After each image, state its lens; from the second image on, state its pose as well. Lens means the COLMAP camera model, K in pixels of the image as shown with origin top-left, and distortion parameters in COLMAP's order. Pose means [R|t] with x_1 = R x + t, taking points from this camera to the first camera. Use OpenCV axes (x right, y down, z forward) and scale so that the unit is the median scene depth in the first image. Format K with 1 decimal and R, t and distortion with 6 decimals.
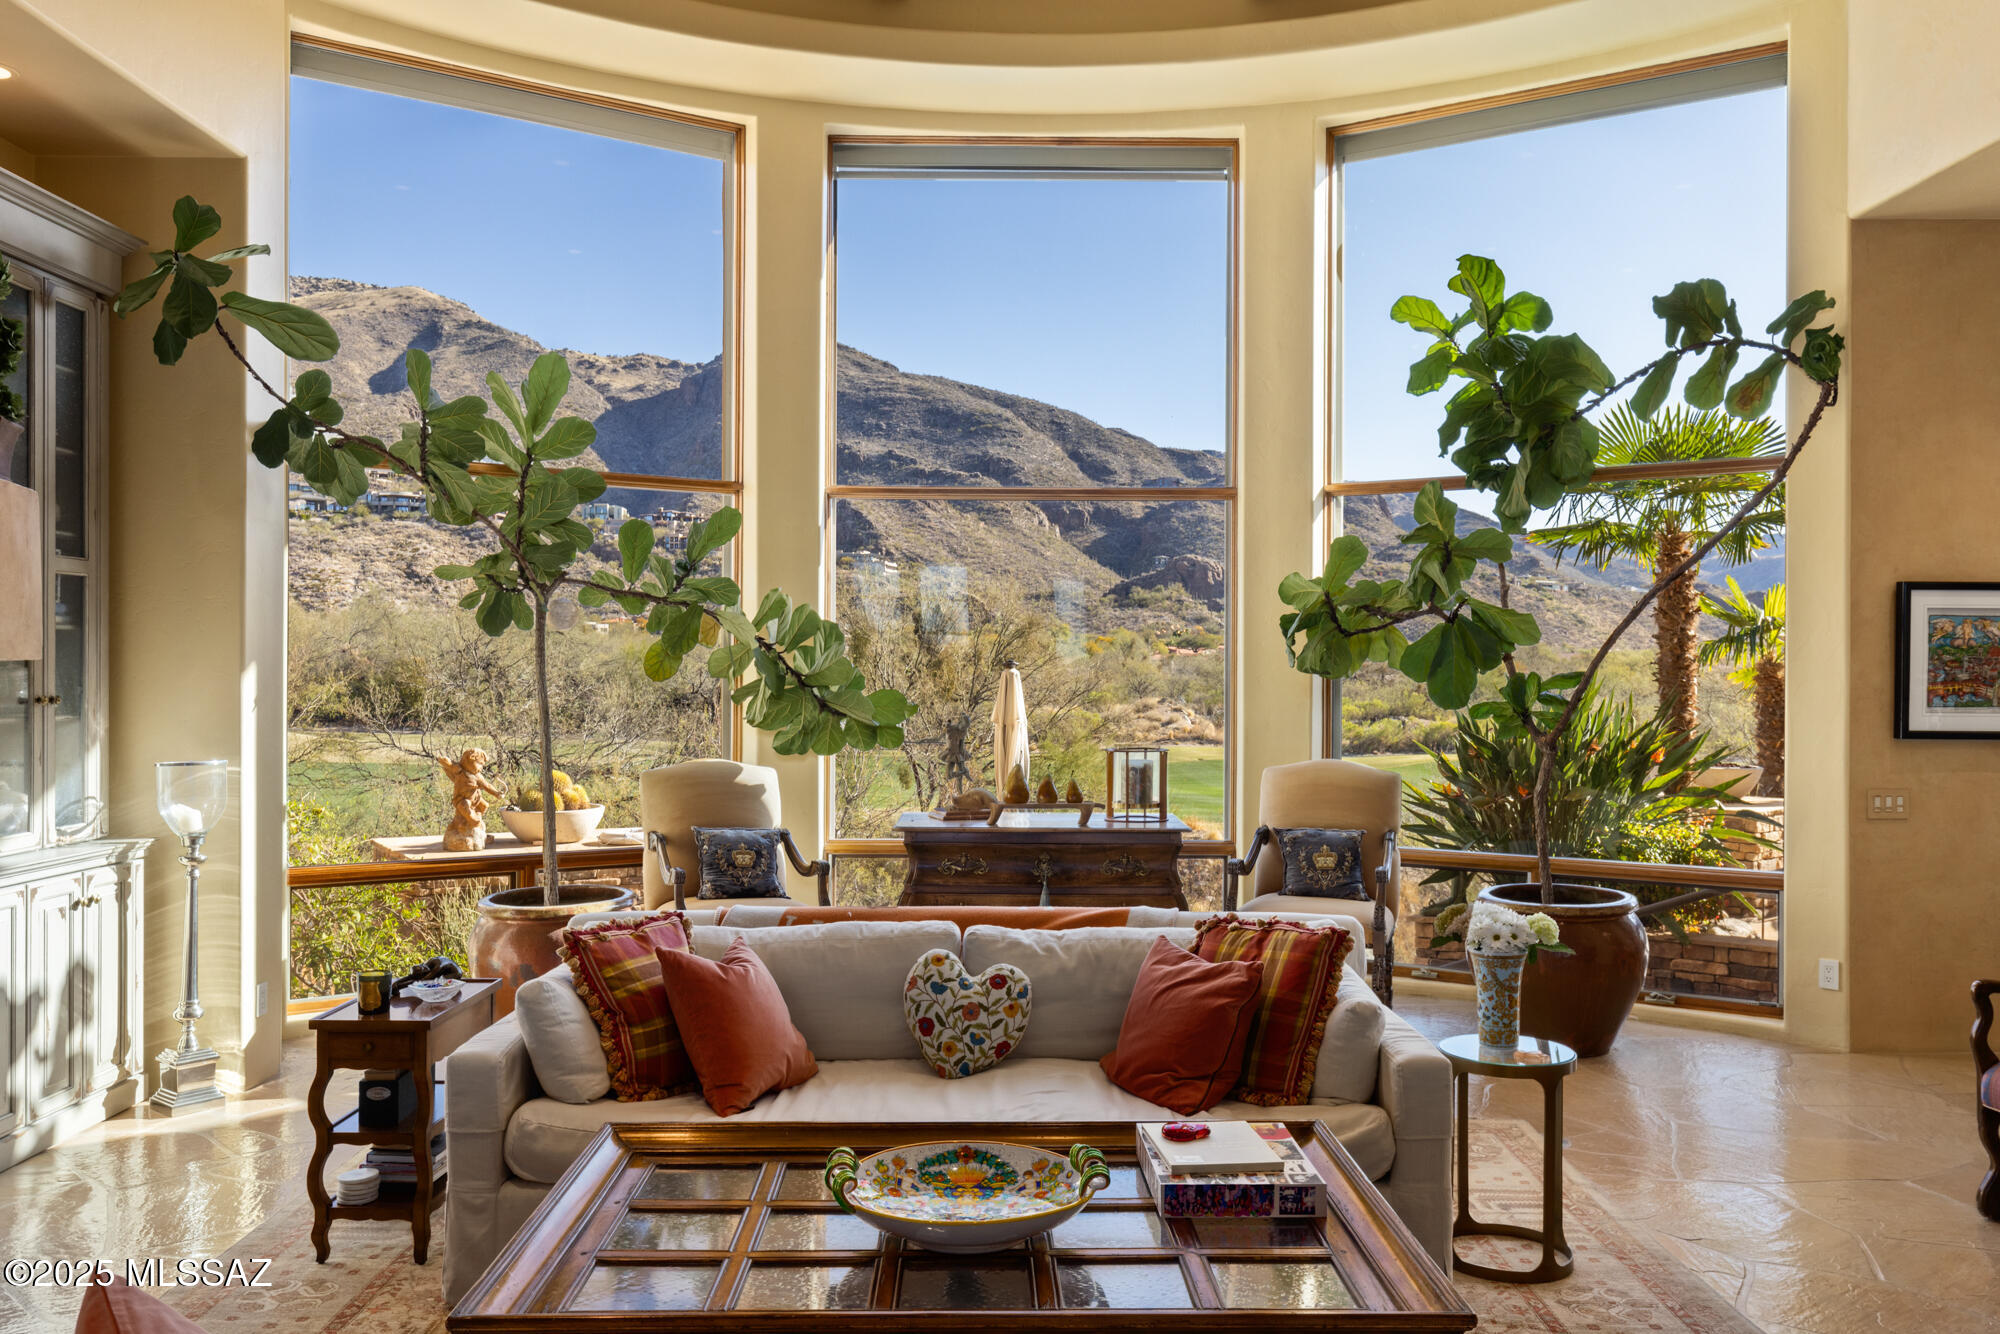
lens RADIAL K [[1547.2, 0, 1003.1], [0, 1547.2, 661.2], [0, 0, 1]] dist [0.001627, -0.001265]
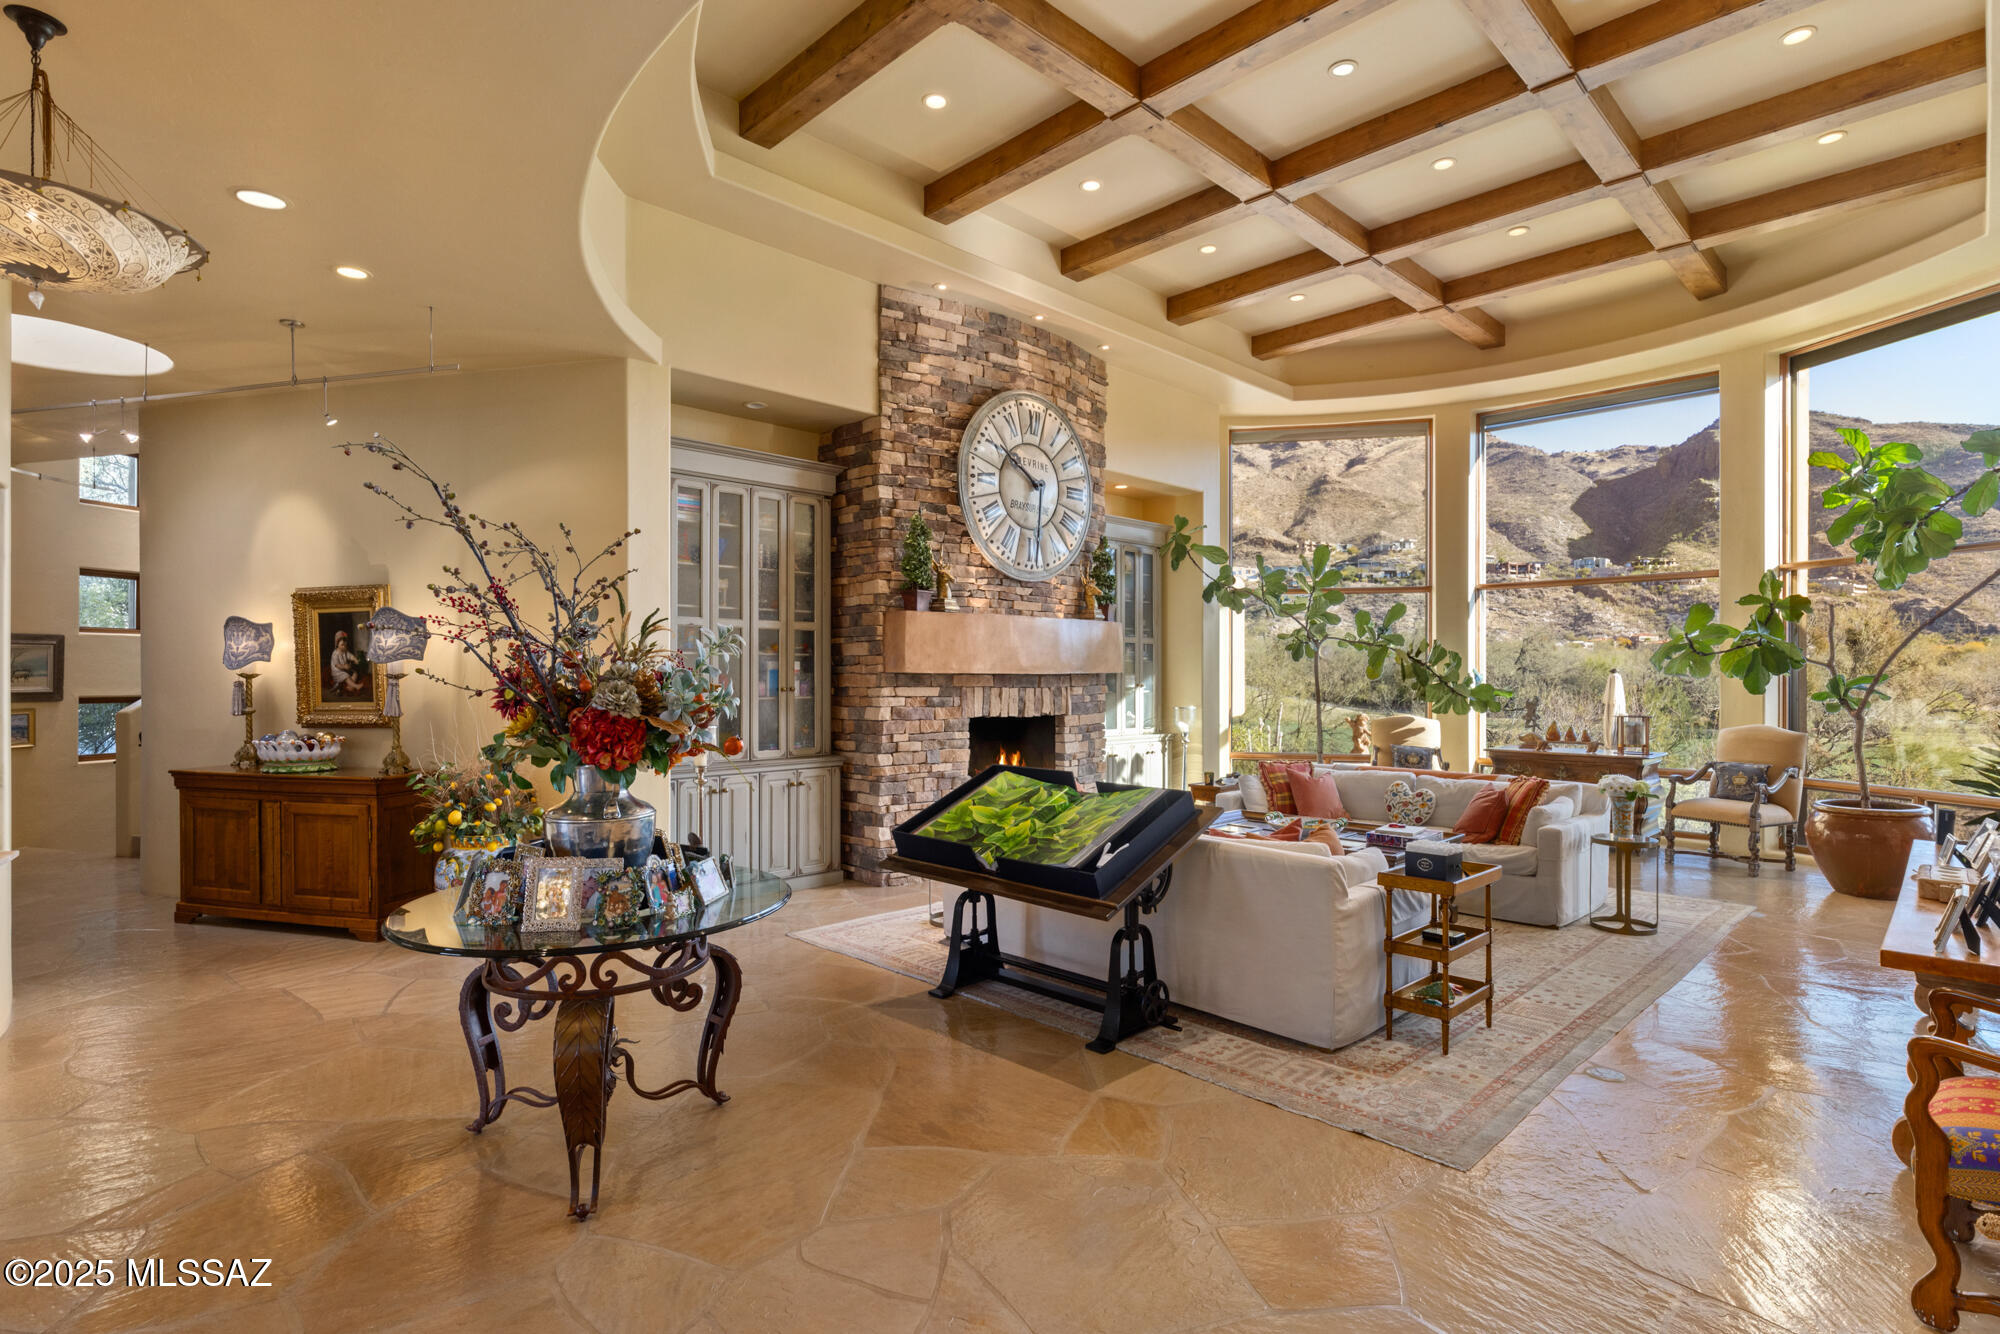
lens RADIAL K [[972.2, 0, 1001.6], [0, 972.2, 672.5], [0, 0, 1]] dist [-0.005054, -0.000412]
pose [[0.695645, -0.004389, -0.718372, 0.534091], [0.006400, 0.999980, 0.000089, -0.001528], [0.718357, -0.004659, 0.695659, -0.497954]]
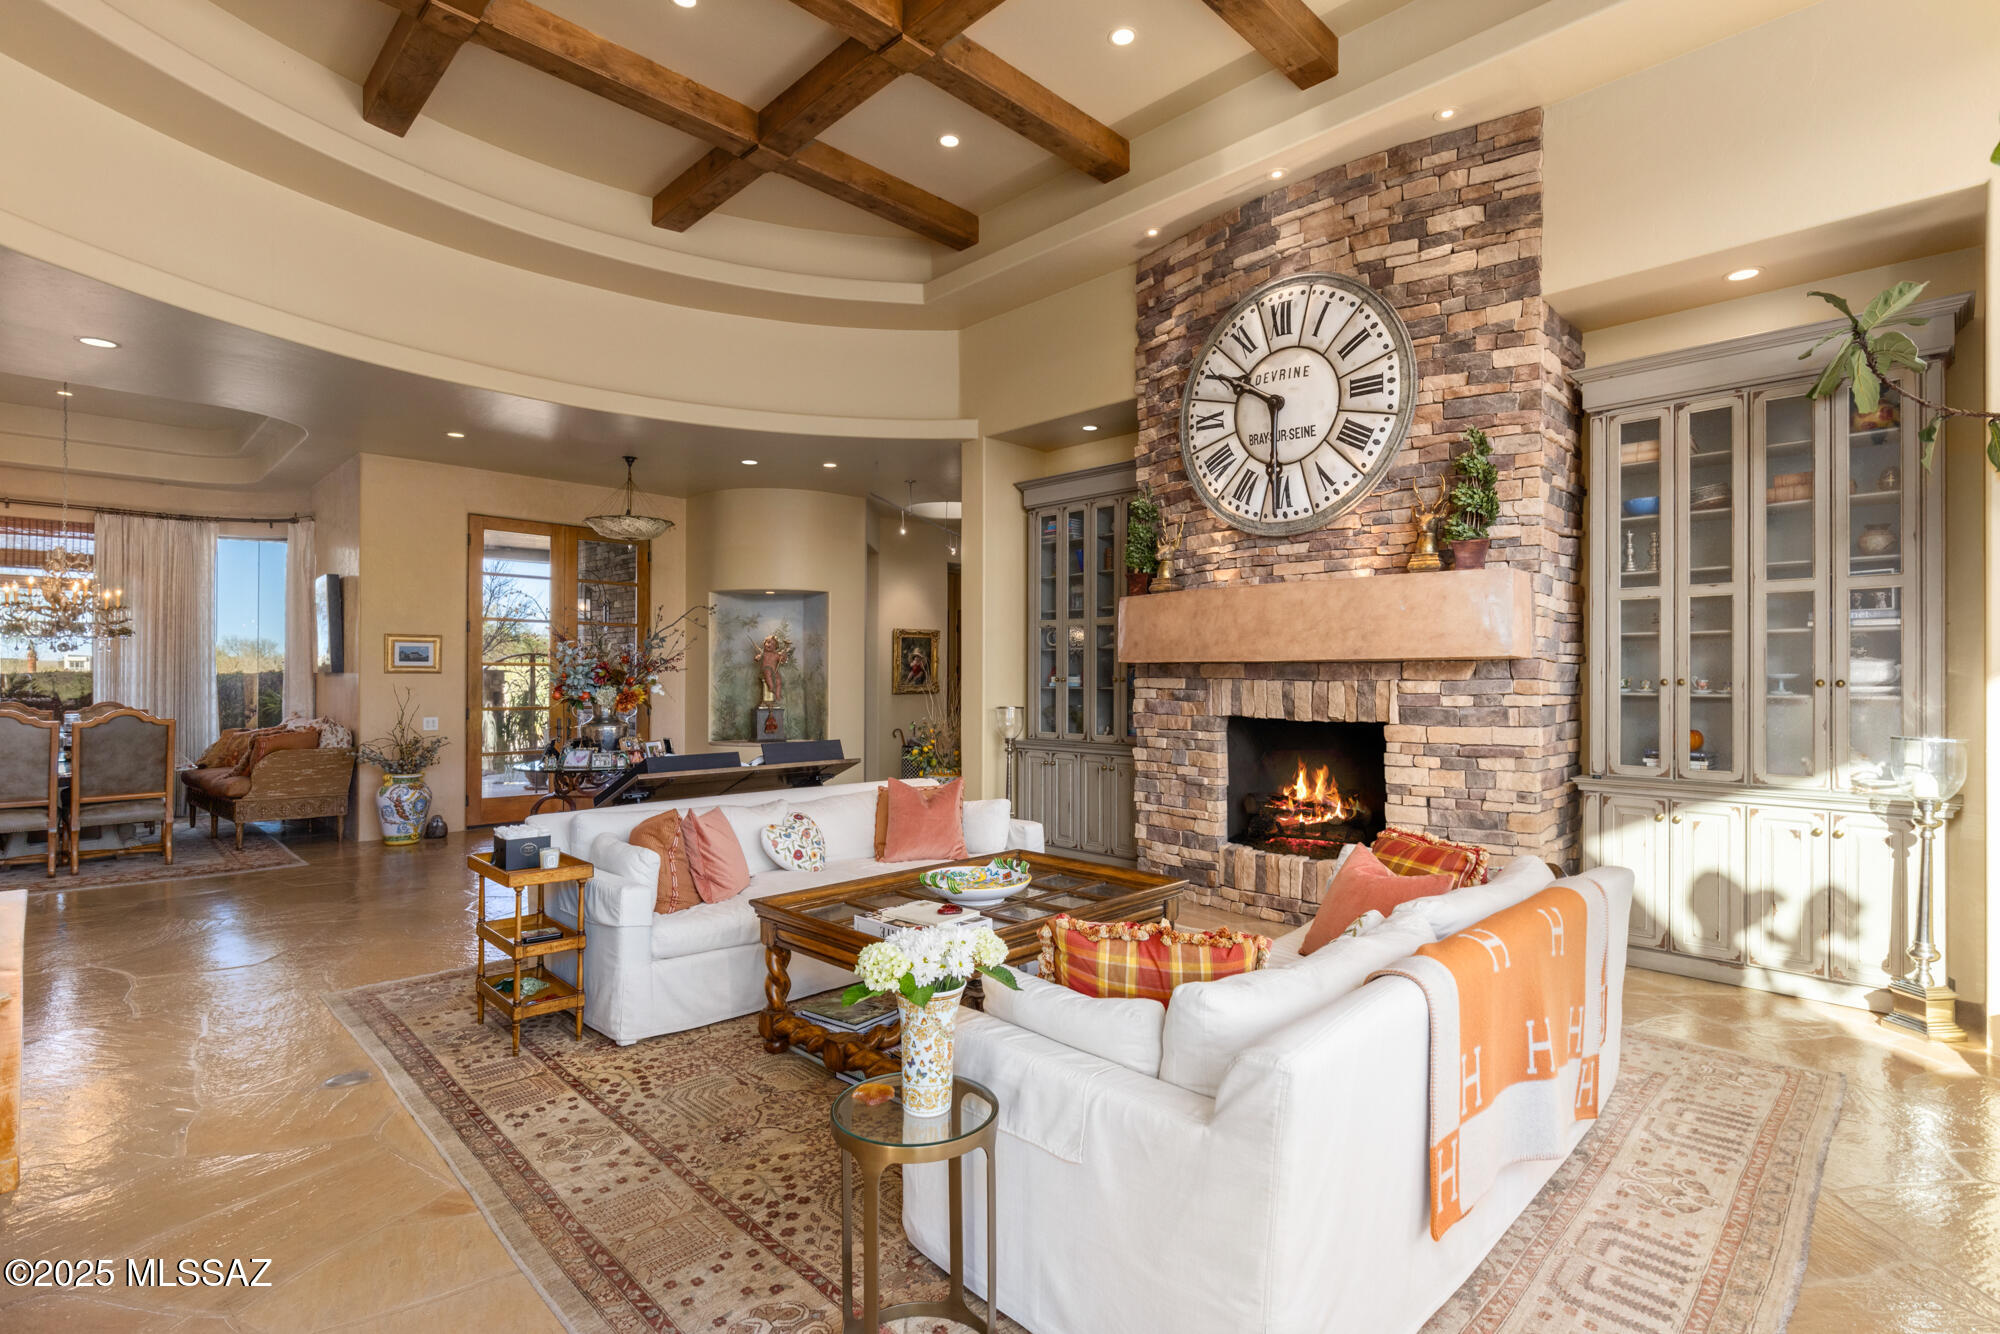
lens RADIAL K [[951.6, 0, 1000.0], [0, 951.6, 667.0], [0, 0, 1]] dist [0.000289, 0.000026]
pose [[-0.713892, -0.015167, -0.700092, 0.473173], [-0.001835, 0.999802, -0.019789, 0.027390], [0.700254, -0.012843, -0.713779, 1.021763]]
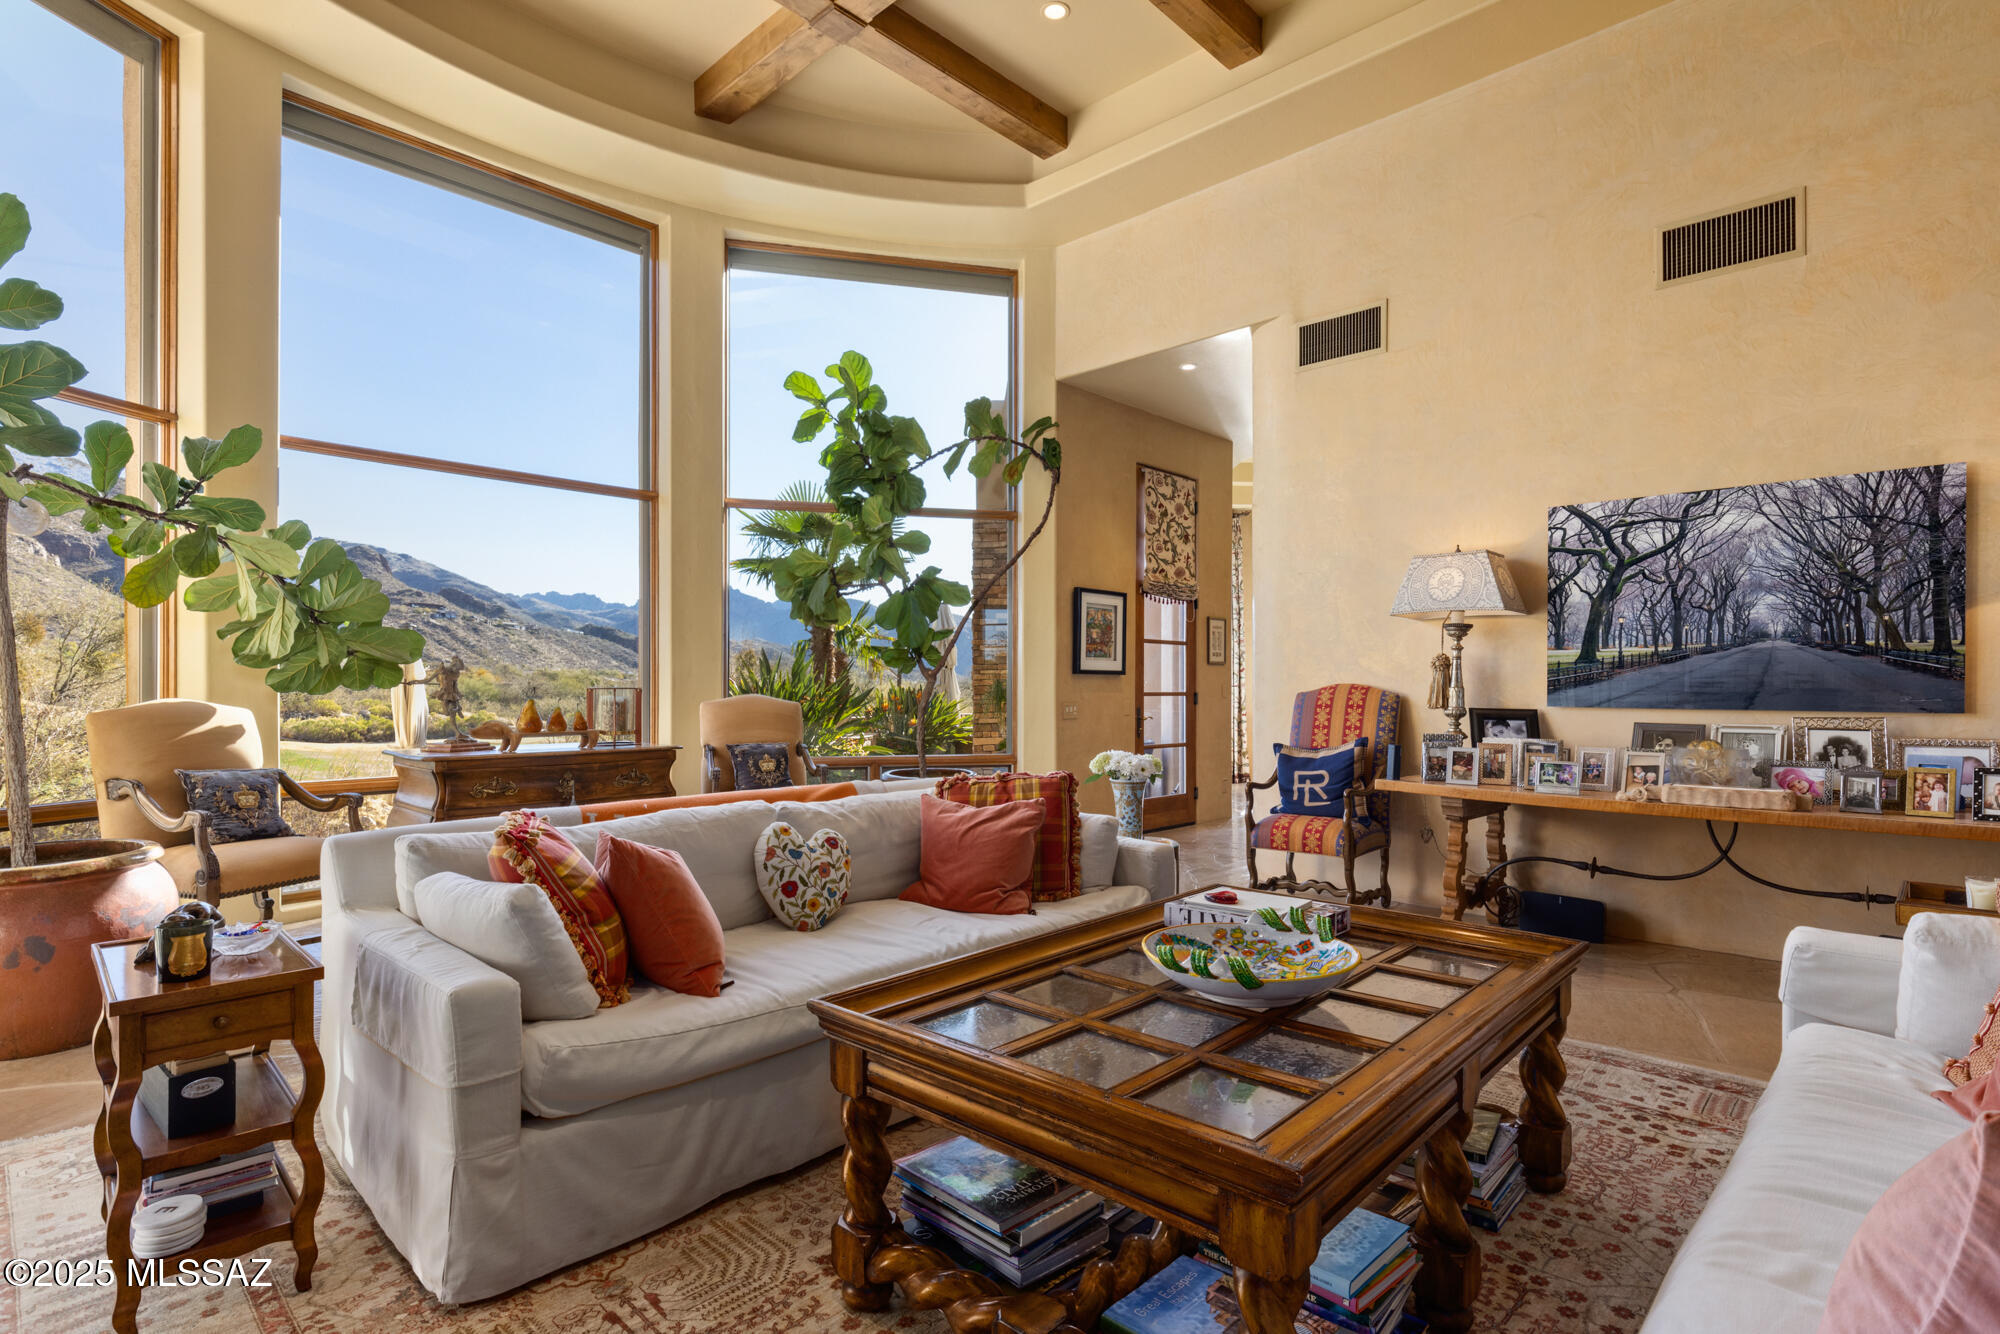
lens RADIAL K [[983.4, 0, 1000.8], [0, 983.4, 679.7], [0, 0, 1]] dist [-0.002228, 0.000227]
pose [[0.695341, 0.001474, 0.718679, -0.353064], [-0.003434, 0.999993, 0.001271, 0.064607], [-0.718672, -0.003352, 0.695341, 0.307602]]
